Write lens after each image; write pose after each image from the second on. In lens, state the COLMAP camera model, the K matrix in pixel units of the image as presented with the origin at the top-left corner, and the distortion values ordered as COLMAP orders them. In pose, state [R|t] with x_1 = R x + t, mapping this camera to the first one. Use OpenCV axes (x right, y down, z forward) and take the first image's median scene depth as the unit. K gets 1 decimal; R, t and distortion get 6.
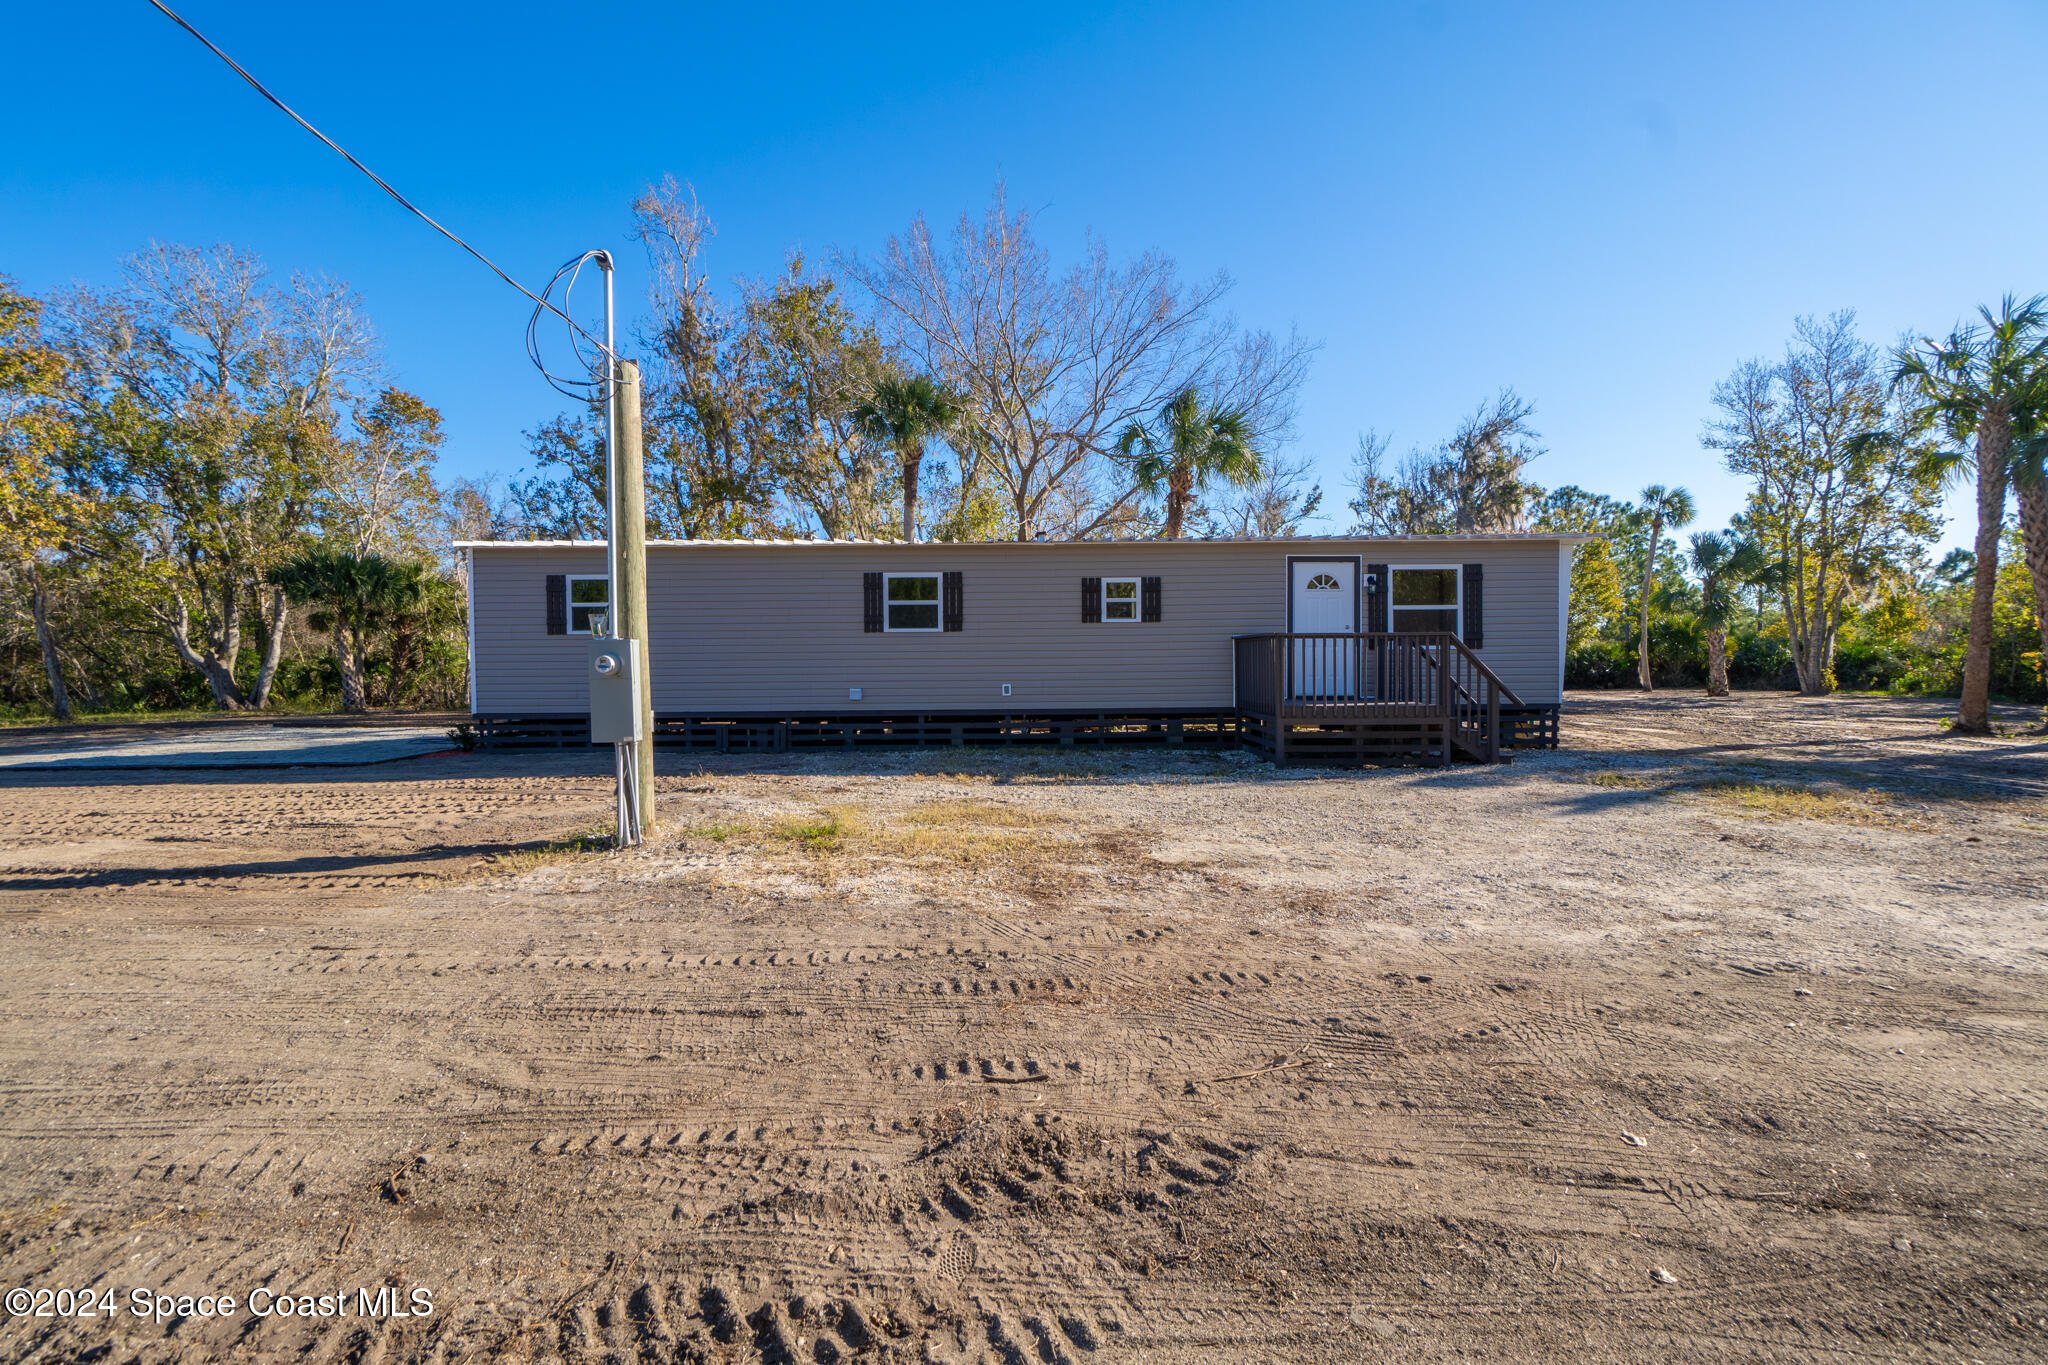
lens RADIAL K [[875.2, 0, 1017.9], [0, 875.2, 675.6], [0, 0, 1]] dist [-0.004741, -0.000070]
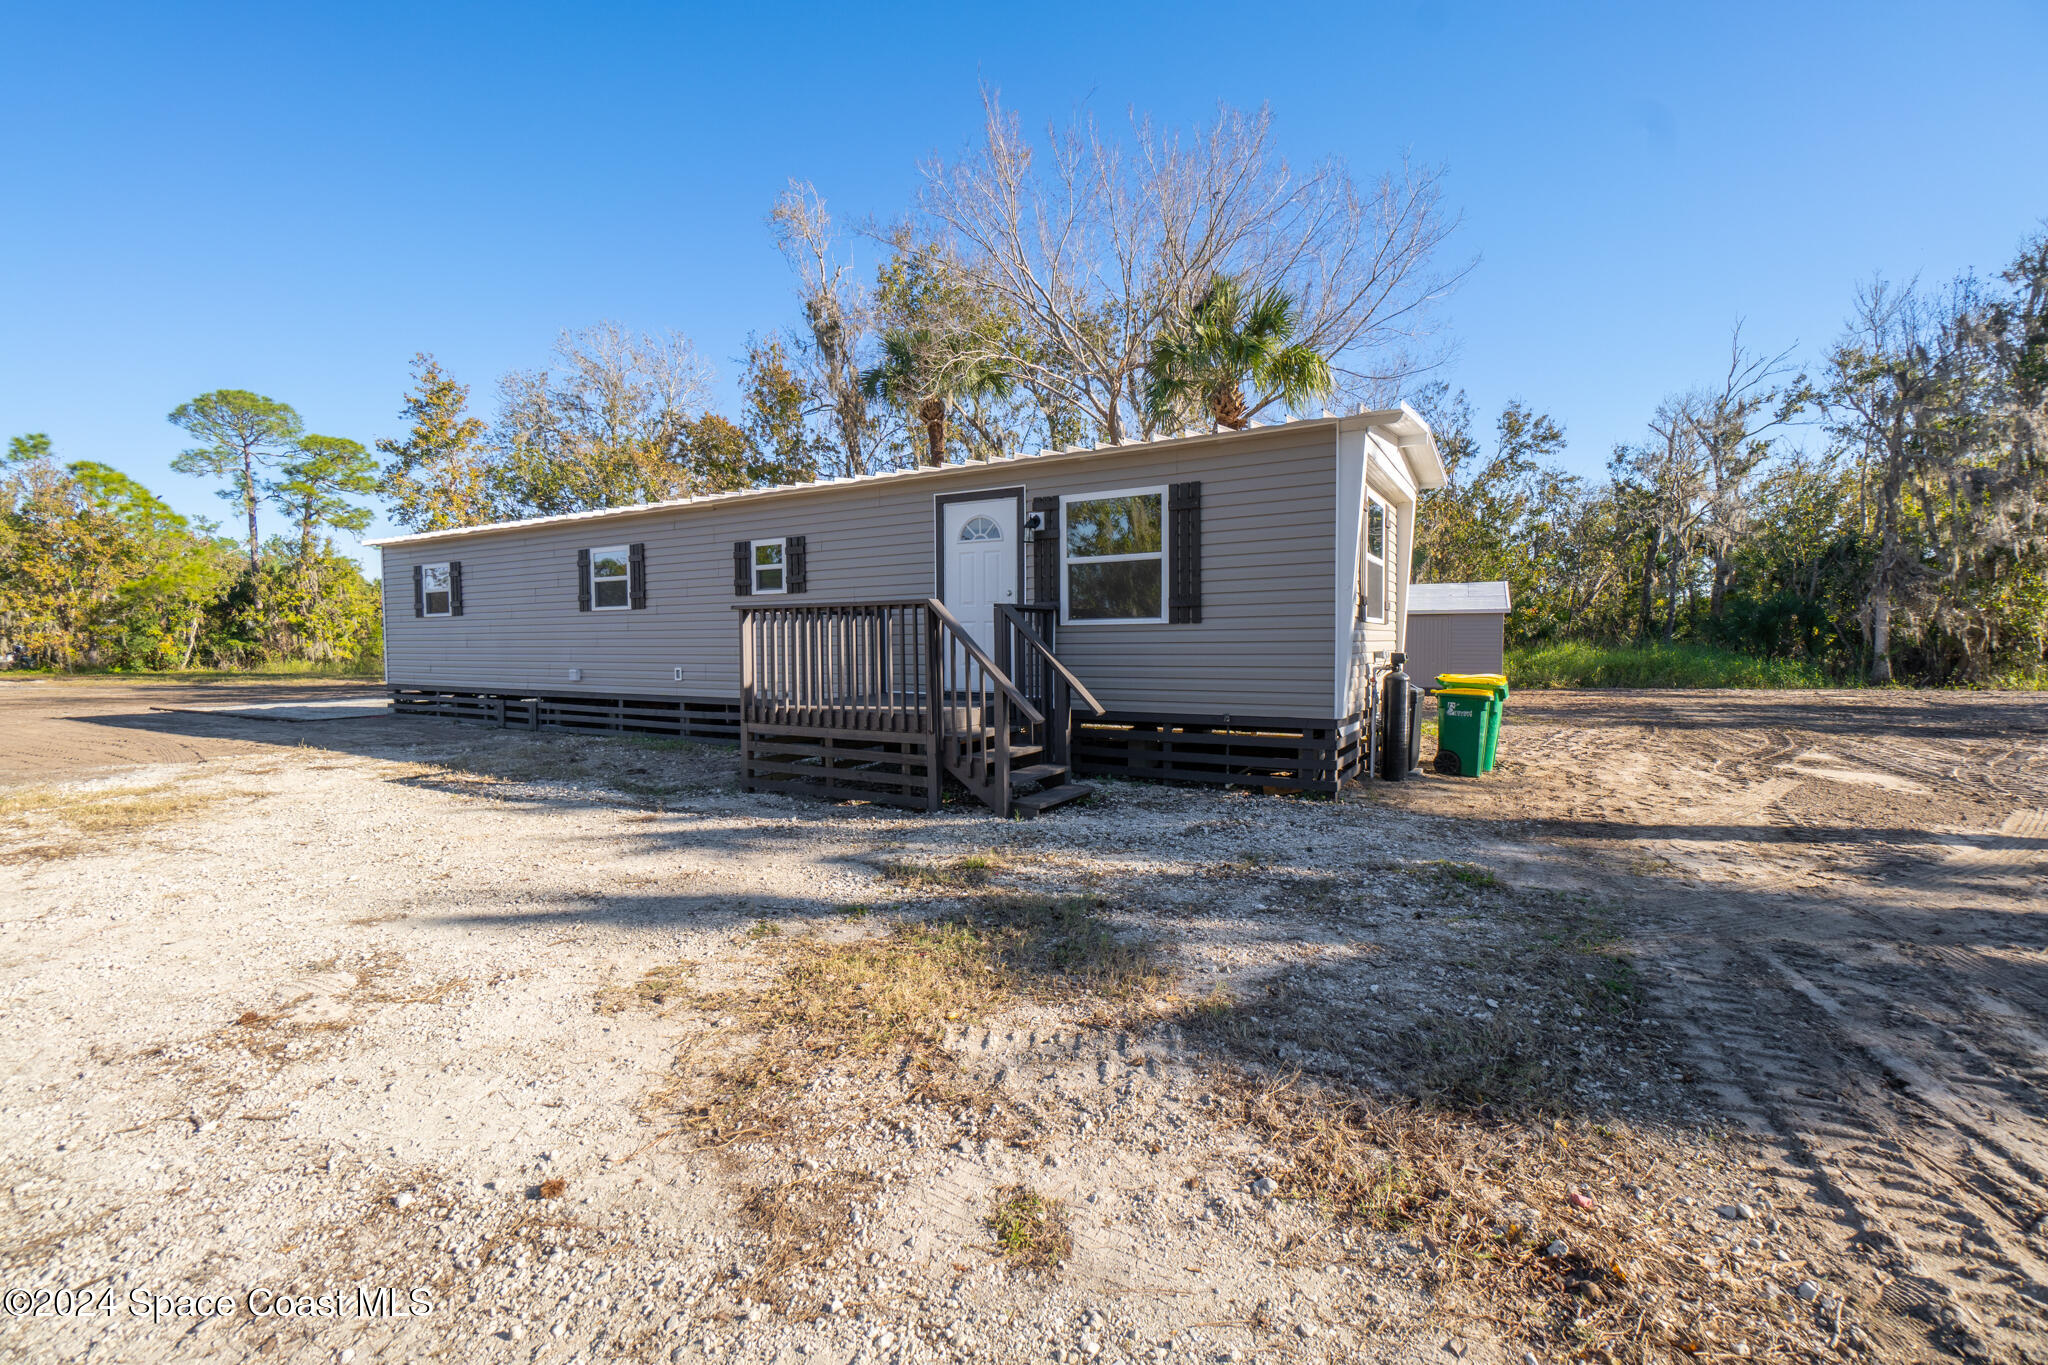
lens RADIAL K [[875.2, 0, 1029.3], [0, 875.2, 685.7], [0, 0, 1]] dist [-0.004741, -0.000070]
pose [[0.861906, 0.028259, -0.506281, 0.735518], [-0.015107, 0.999434, 0.030067, -0.005040], [0.506844, -0.018266, 0.861844, 0.424601]]
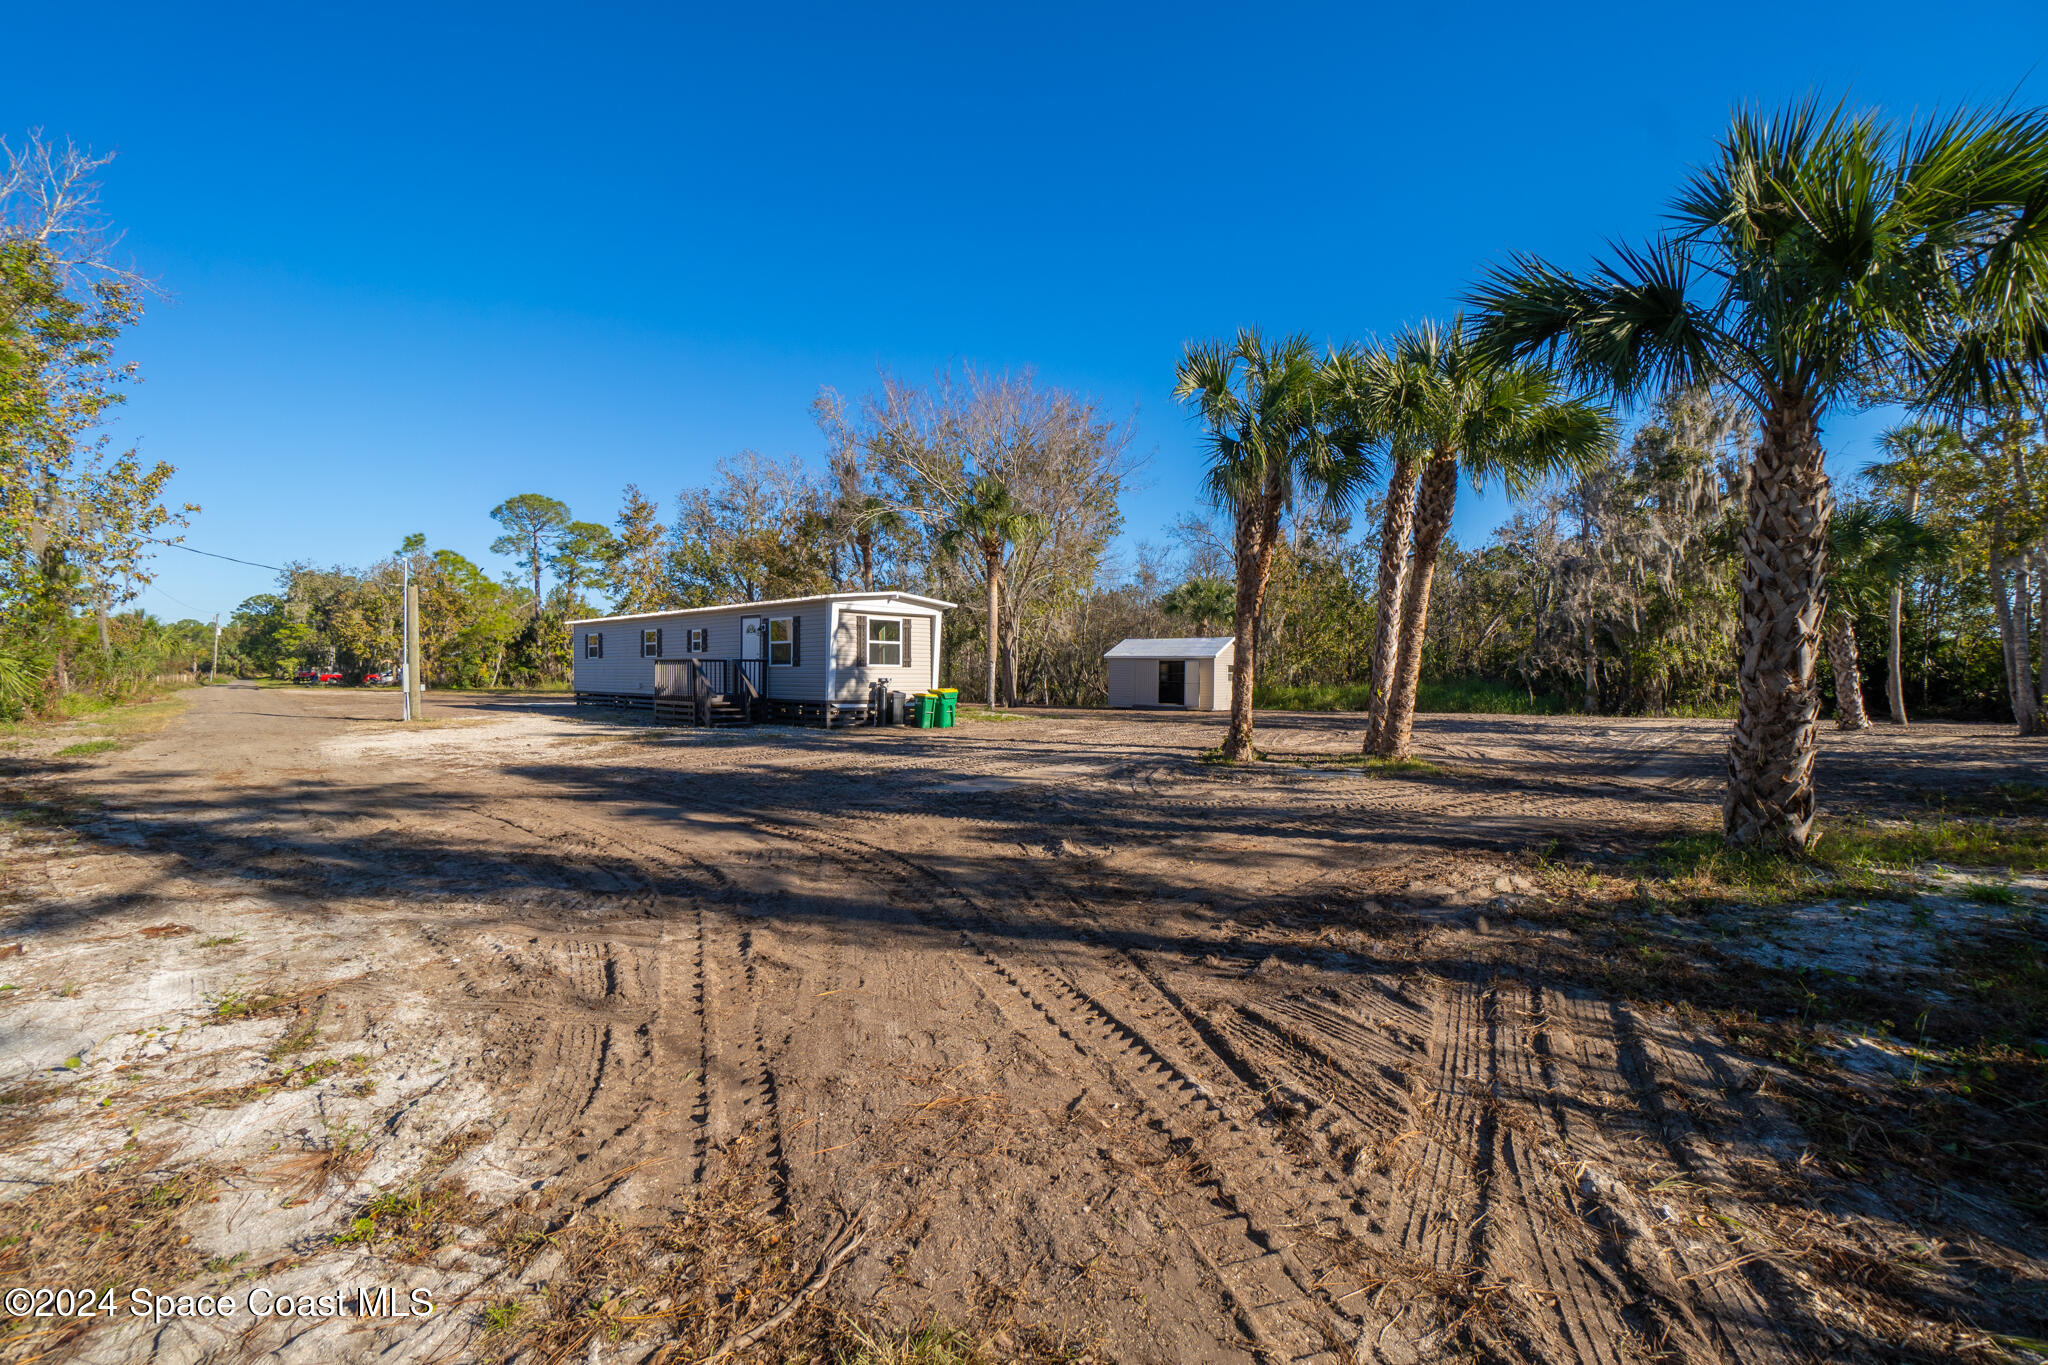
lens RADIAL K [[875.2, 0, 1024.6], [0, 875.2, 682.1], [0, 0, 1]] dist [-0.004741, -0.000070]
pose [[0.728349, 0.016732, -0.685002, 2.030241], [-0.026844, 0.999631, -0.004125, -0.007581], [0.684680, 0.021393, 0.728529, 0.066660]]
